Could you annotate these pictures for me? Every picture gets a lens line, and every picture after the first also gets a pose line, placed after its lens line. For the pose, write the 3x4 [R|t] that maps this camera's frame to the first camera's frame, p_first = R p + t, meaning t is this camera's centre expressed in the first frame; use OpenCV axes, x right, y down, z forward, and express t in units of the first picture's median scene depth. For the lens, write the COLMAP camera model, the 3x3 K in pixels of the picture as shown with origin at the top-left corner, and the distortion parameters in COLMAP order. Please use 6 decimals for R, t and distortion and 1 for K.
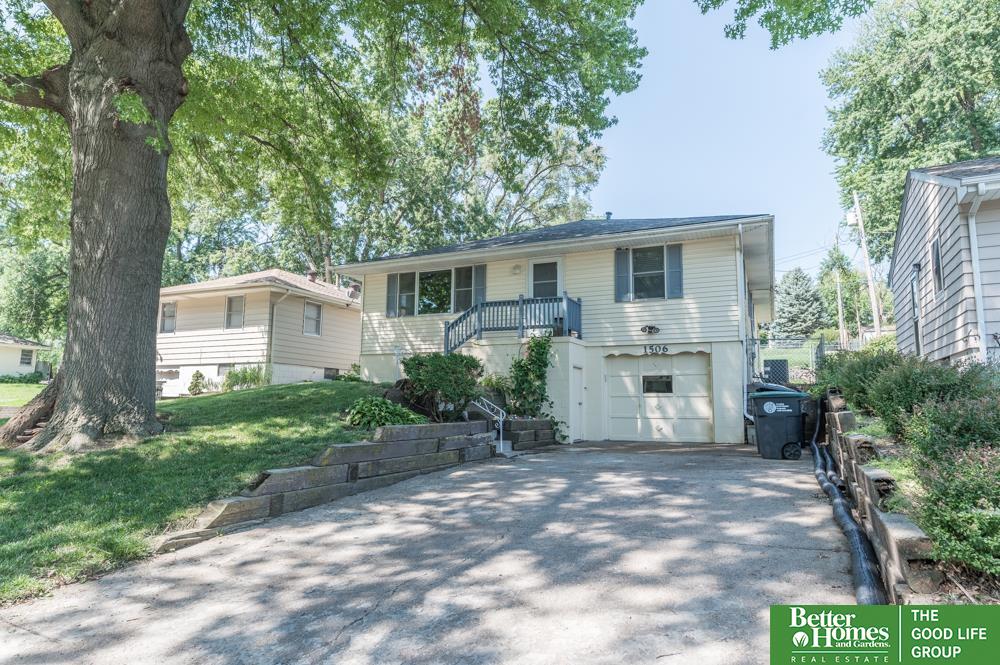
lens RADIAL K [[586.0, 0, 498.3], [0, 586.0, 332.2], [0, 0, 1]] dist [0.014113, 0.001095]
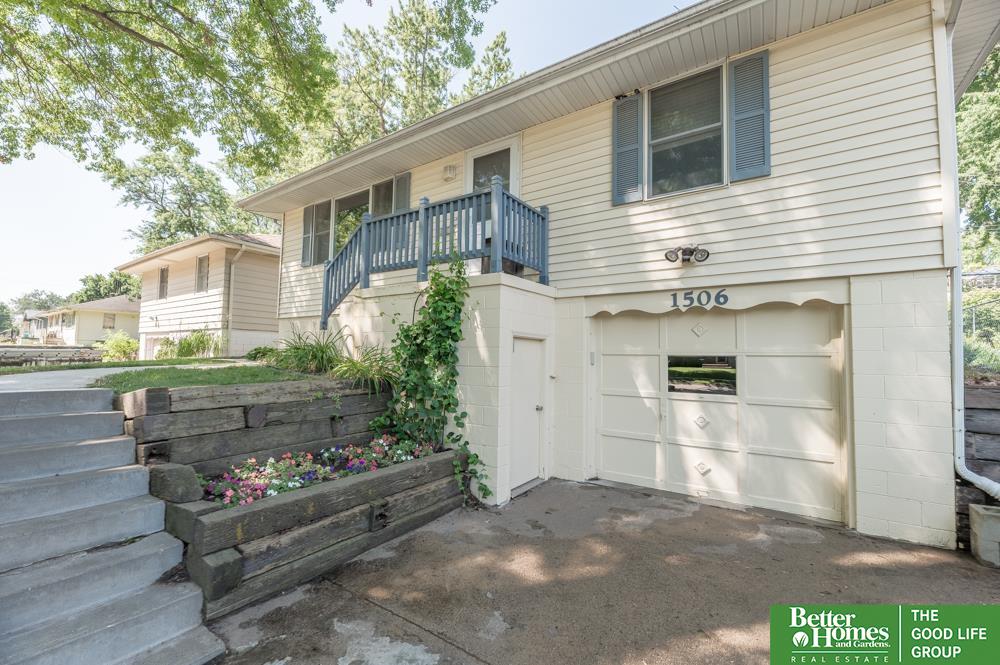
lens RADIAL K [[415.4, 0, 499.8], [0, 415.4, 332.1], [0, 0, 1]] dist [-0.001043, -0.000496]
pose [[0.986751, -0.003592, -0.162204, 0.164384], [0.014446, 0.997729, 0.065786, 0.030569], [0.161600, -0.067257, 0.984562, 0.641831]]
